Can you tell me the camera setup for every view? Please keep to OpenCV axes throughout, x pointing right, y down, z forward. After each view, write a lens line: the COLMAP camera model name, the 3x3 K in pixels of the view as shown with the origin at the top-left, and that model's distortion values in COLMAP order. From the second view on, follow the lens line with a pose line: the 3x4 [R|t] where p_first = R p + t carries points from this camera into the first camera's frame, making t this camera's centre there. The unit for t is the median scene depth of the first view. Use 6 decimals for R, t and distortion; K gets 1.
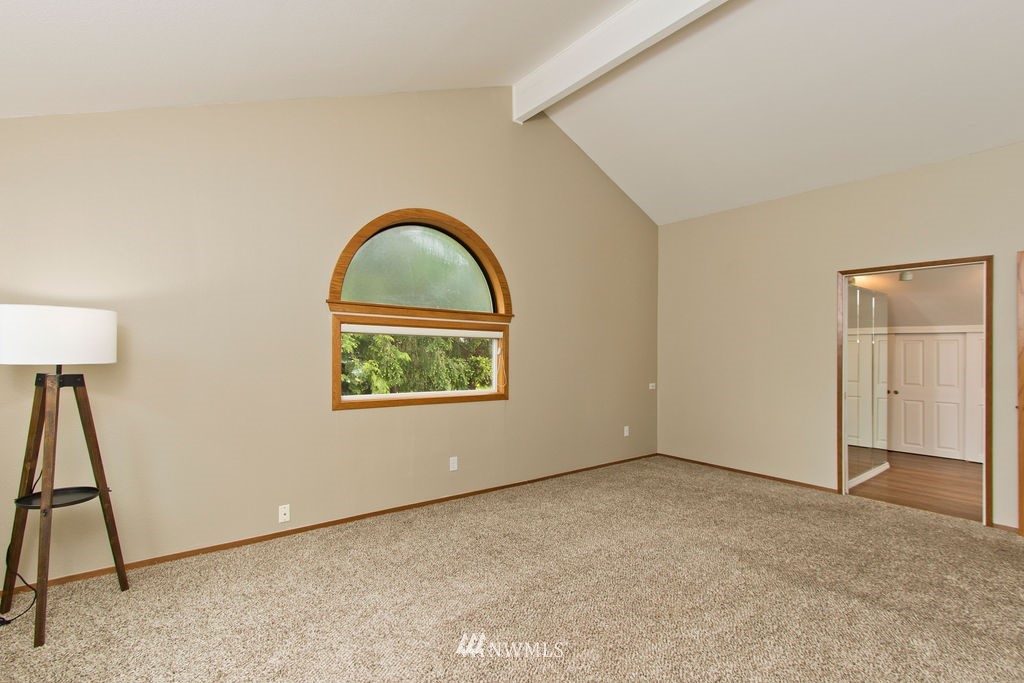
lens RADIAL K [[470.1, 0, 505.1], [0, 470.1, 343.6], [0, 0, 1]] dist [0.002597, -0.000132]
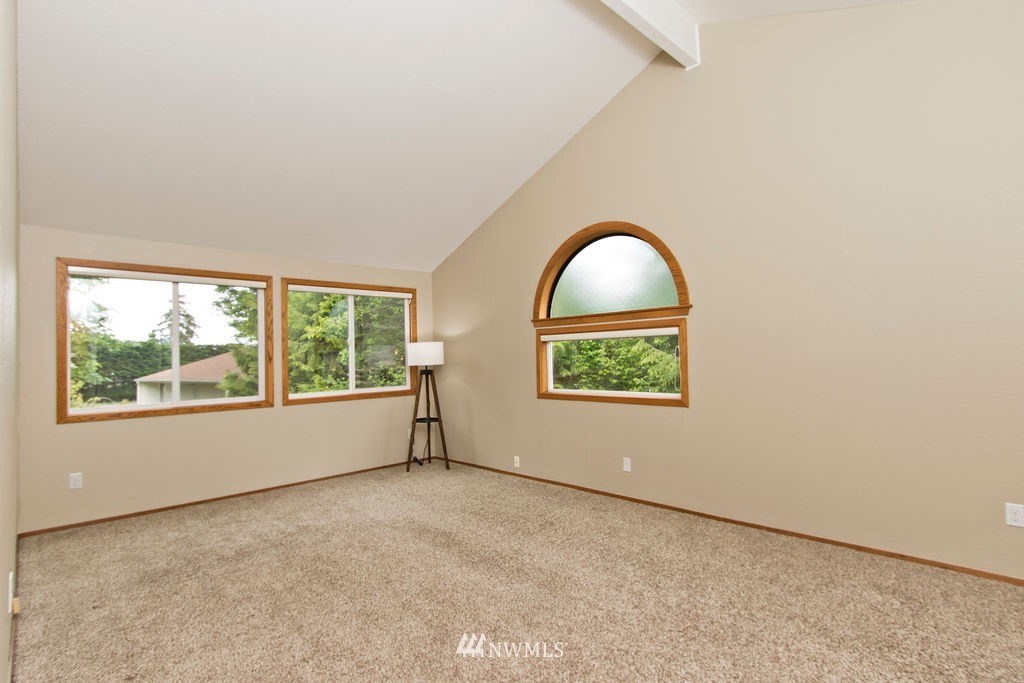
lens RADIAL K [[507.8, 0, 512.0], [0, 507.8, 341.5], [0, 0, 1]] dist [0.001818, 0.000107]
pose [[0.100974, -0.048658, -0.993698, 1.123526], [0.042582, 0.998099, -0.044546, 0.037568], [0.993977, -0.037816, 0.102854, 0.774769]]
